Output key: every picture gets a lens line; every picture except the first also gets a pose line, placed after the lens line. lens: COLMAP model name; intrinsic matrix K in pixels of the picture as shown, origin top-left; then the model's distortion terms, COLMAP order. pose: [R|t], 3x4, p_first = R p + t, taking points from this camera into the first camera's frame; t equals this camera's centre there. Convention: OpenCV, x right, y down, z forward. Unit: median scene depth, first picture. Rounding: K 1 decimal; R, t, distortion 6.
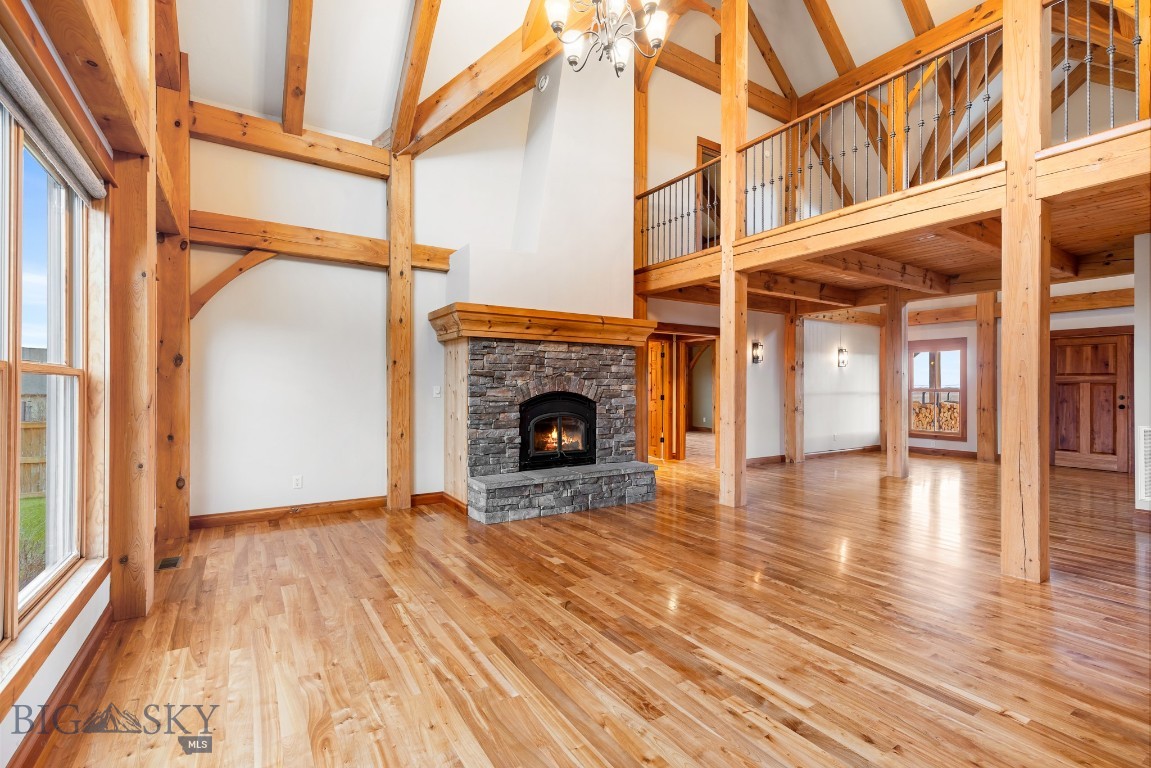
lens RADIAL K [[524.2, 0, 551.6], [0, 524.2, 384.4], [0, 0, 1]] dist [0.013437, -0.001354]
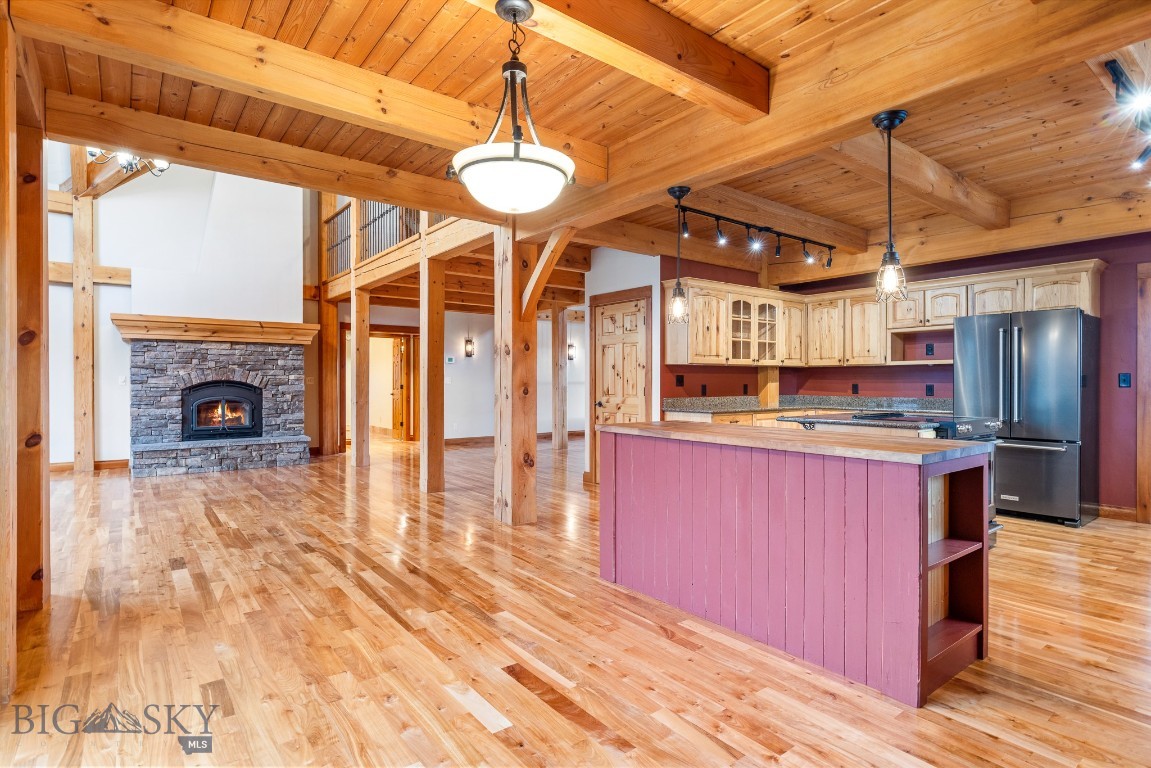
lens RADIAL K [[596.3, 0, 573.1], [0, 596.3, 384.3], [0, 0, 1]] dist [-0.004550, -0.001924]
pose [[0.994801, -0.004236, 0.101754, 0.739622], [0.003372, 0.999957, 0.008662, 0.014324], [-0.101786, -0.008274, 0.994772, -0.557195]]
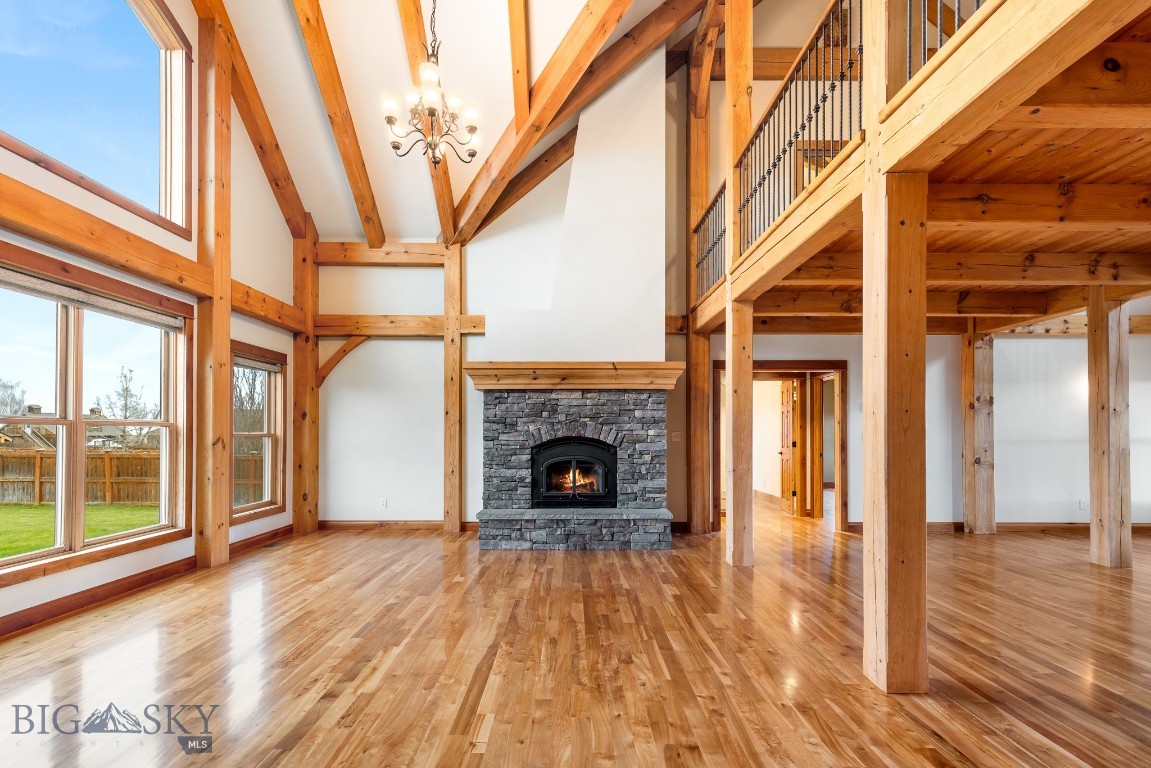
lens RADIAL K [[524.2, 0, 566.3], [0, 524.2, 429.5], [0, 0, 1]] dist [0.013437, -0.001354]
pose [[0.847436, -0.008269, -0.530833, 0.579144], [0.004990, 0.999959, -0.007611, 0.007814], [0.530874, 0.003800, 0.847443, 0.094320]]
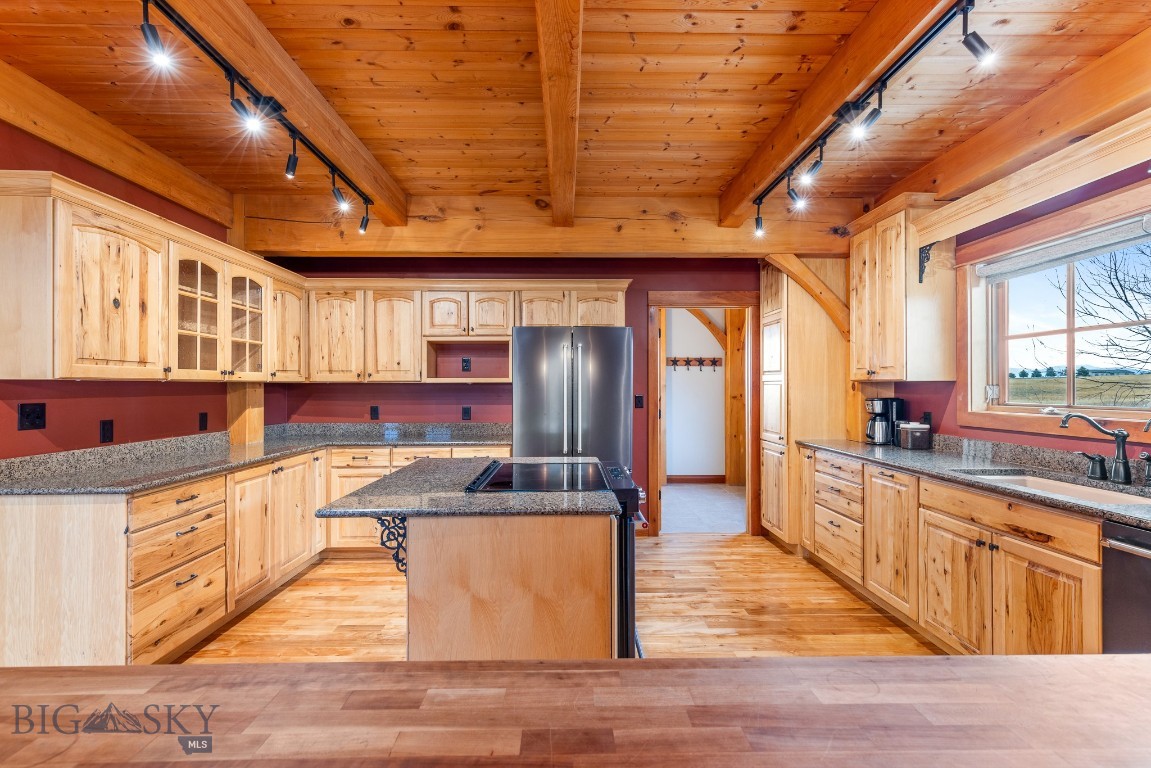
lens RADIAL K [[524.2, 0, 575.0], [0, 524.2, 386.5], [0, 0, 1]] dist [0.013437, -0.001354]
pose [[0.513611, -0.002071, 0.858021, 0.911388], [-0.001598, 0.999993, 0.003370, -0.008629], [-0.858022, -0.003102, 0.513604, -0.059544]]
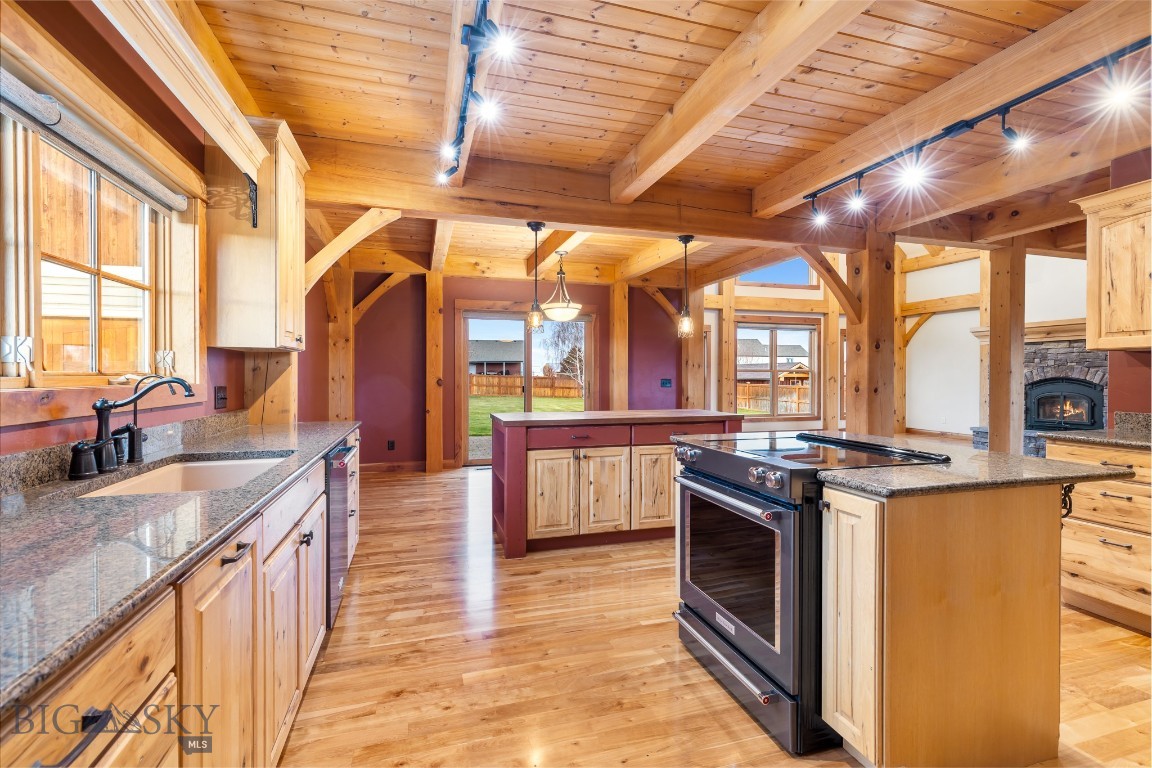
lens RADIAL K [[524.6, 0, 578.3], [0, 524.6, 378.9], [0, 0, 1]] dist [0.013437, -0.001354]
pose [[-0.257944, 0.002154, -0.966157, 1.724621], [0.001100, 0.999998, 0.001936, 0.014693], [0.966159, -0.000564, -0.257946, 0.136646]]
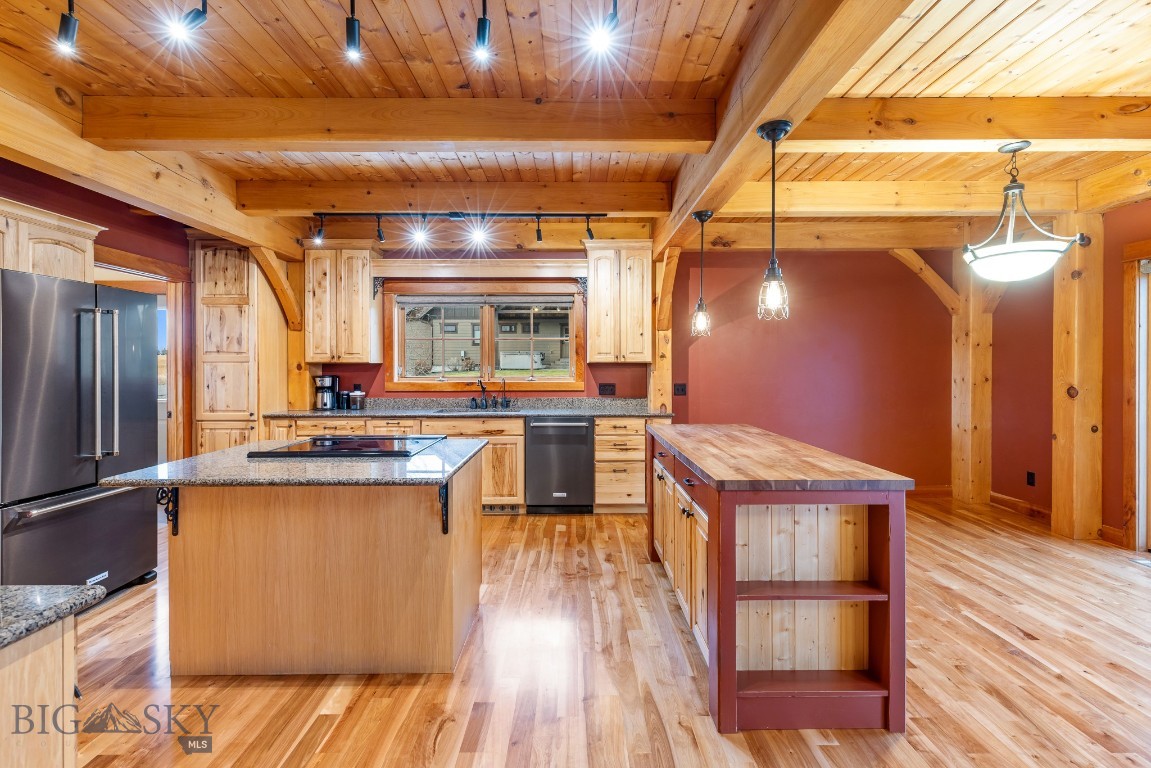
lens RADIAL K [[524.2, 0, 577.2], [0, 524.2, 372.1], [0, 0, 1]] dist [0.013437, -0.001354]
pose [[-0.852610, -0.007634, 0.522492, 0.842016], [-0.003864, 0.999958, 0.008306, -0.007187], [-0.522533, 0.005063, -0.852604, 0.520862]]
